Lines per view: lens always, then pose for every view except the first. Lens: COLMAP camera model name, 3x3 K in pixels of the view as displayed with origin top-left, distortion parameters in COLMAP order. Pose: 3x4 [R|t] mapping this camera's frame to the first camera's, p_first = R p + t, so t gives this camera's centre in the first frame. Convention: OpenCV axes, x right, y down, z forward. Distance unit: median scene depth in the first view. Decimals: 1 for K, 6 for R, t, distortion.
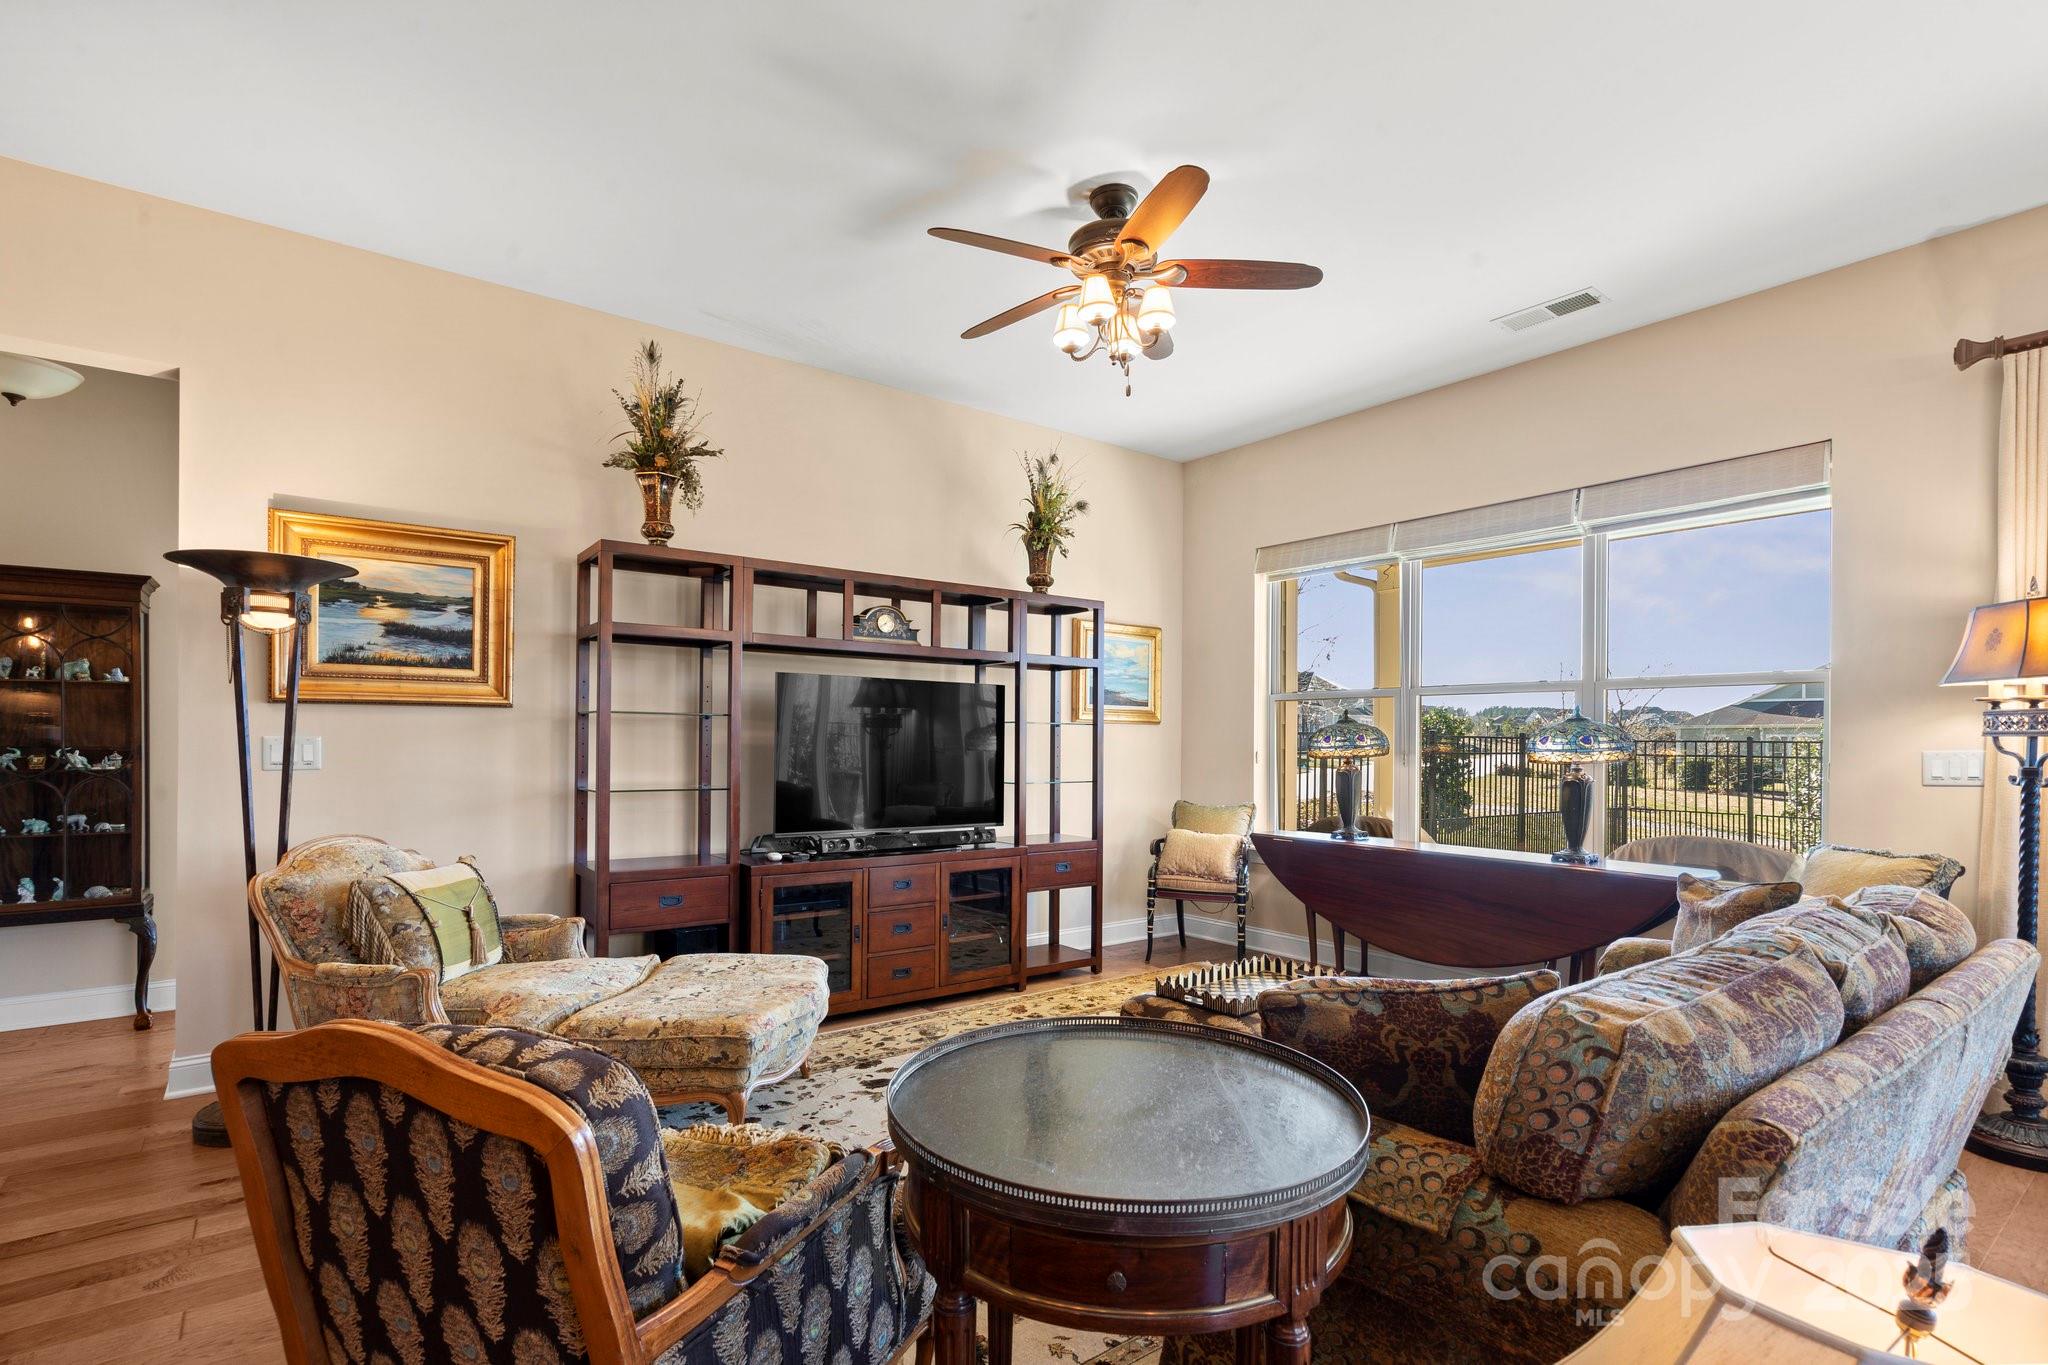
lens RADIAL K [[963.7, 0, 1016.0], [0, 963.7, 741.0], [0, 0, 1]] dist [0.001673, -0.000066]
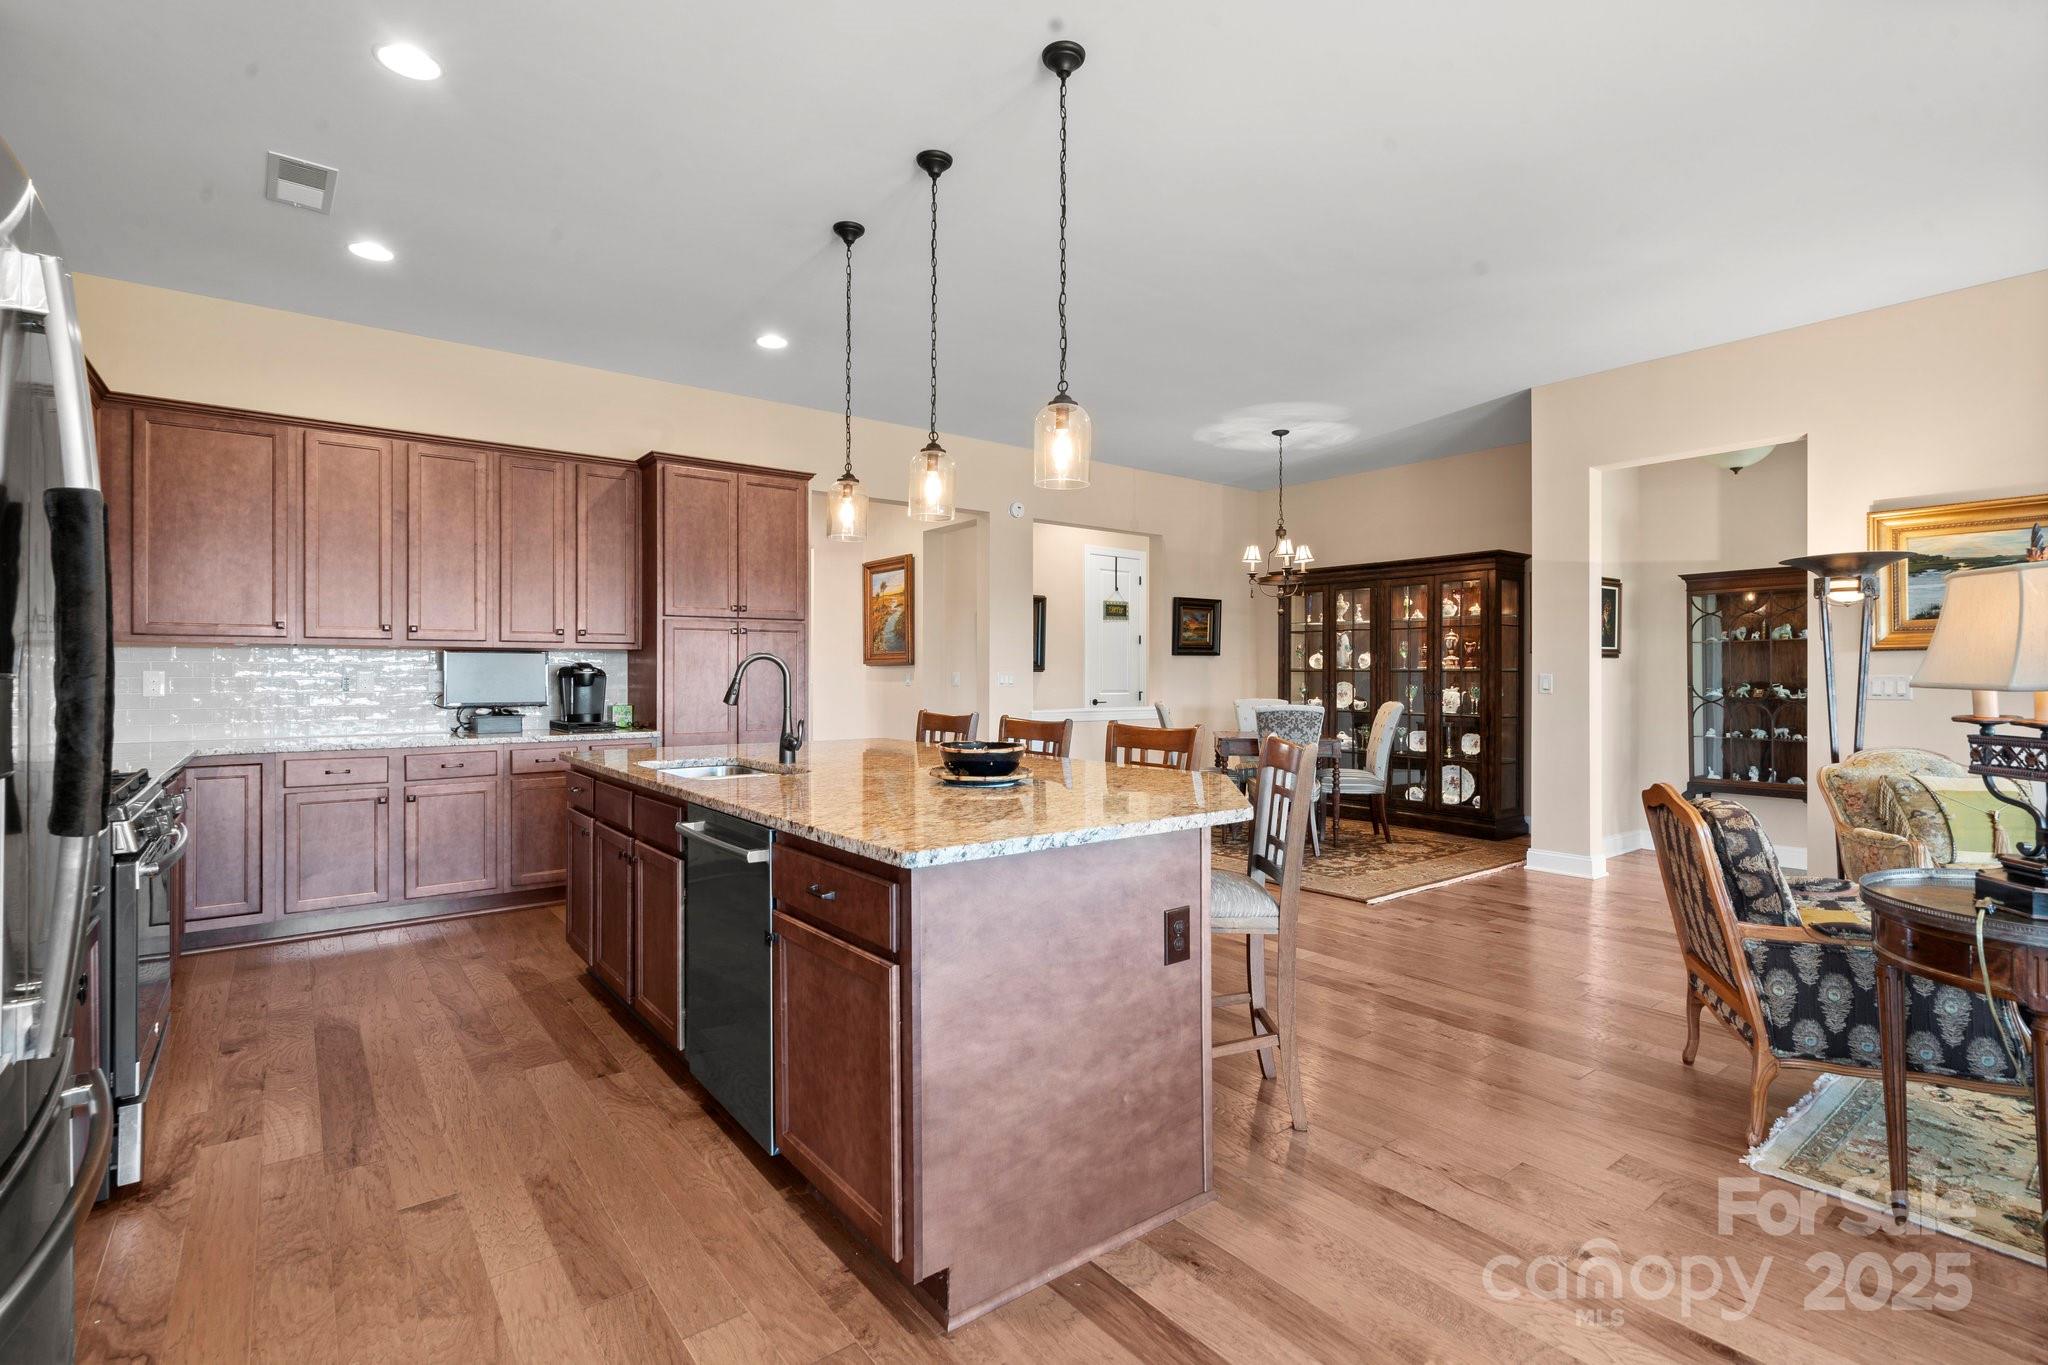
lens RADIAL K [[940.8, 0, 1017.4], [0, 940.8, 667.1], [0, 0, 1]] dist [0.000851, 0.000917]
pose [[0.004888, -0.013643, -0.999895, 0.522158], [-0.002106, 0.999905, -0.013654, 0.003966], [0.999986, 0.002173, 0.004859, -0.216669]]
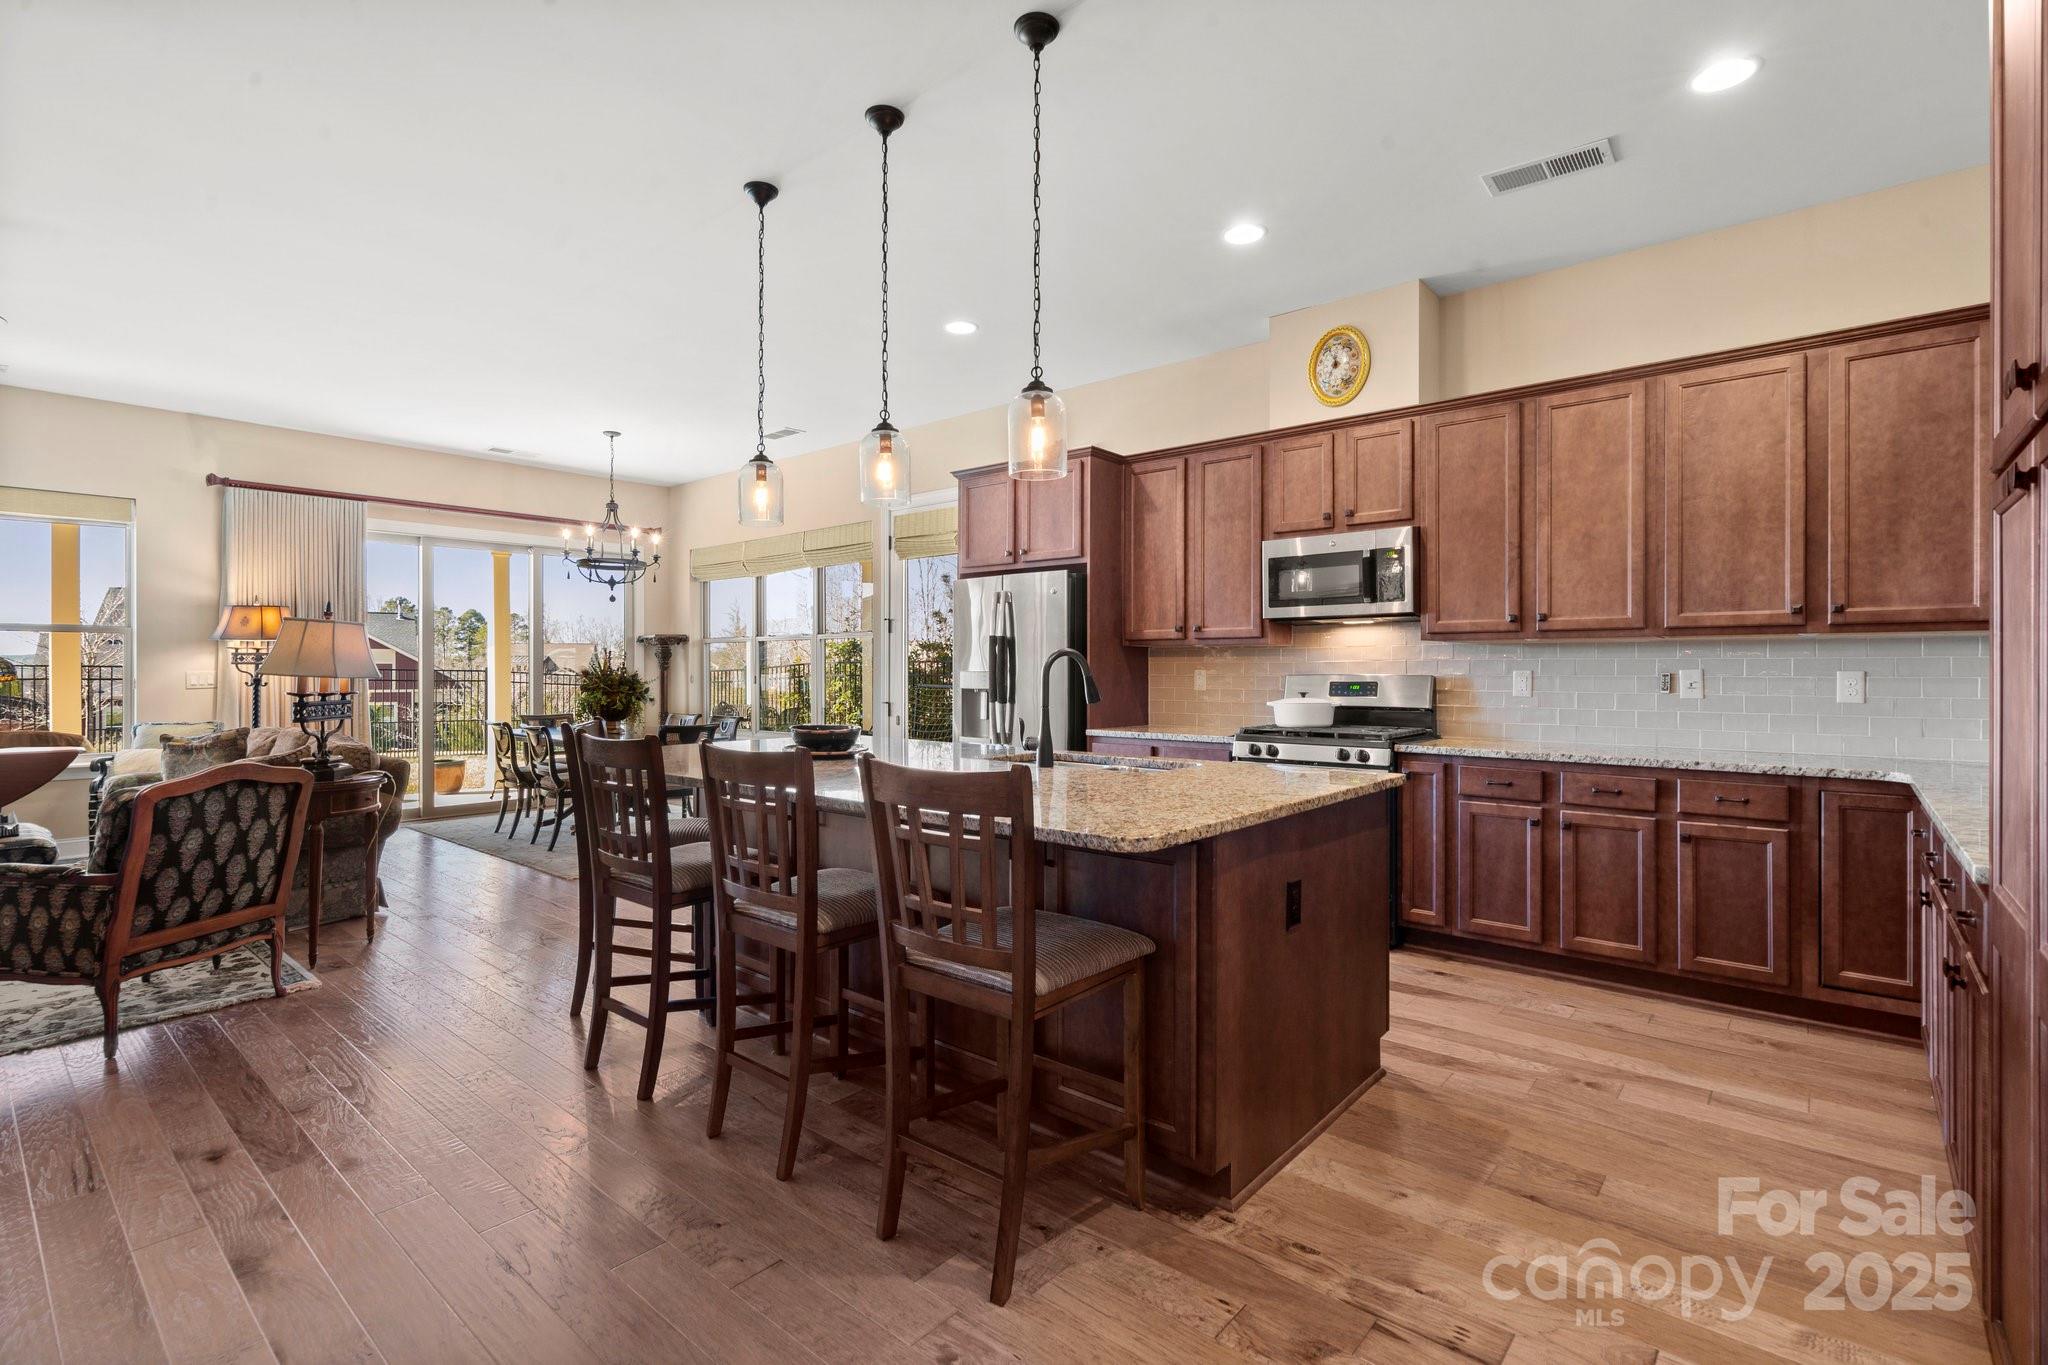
lens RADIAL K [[940.8, 0, 1017.4], [0, 940.8, 667.1], [0, 0, 1]] dist [0.000851, 0.000917]
pose [[-0.206993, -0.007093, 0.978317, -1.175956], [0.000798, 0.999972, 0.007419, -0.010892], [-0.978342, 0.002316, -0.206982, -0.237330]]
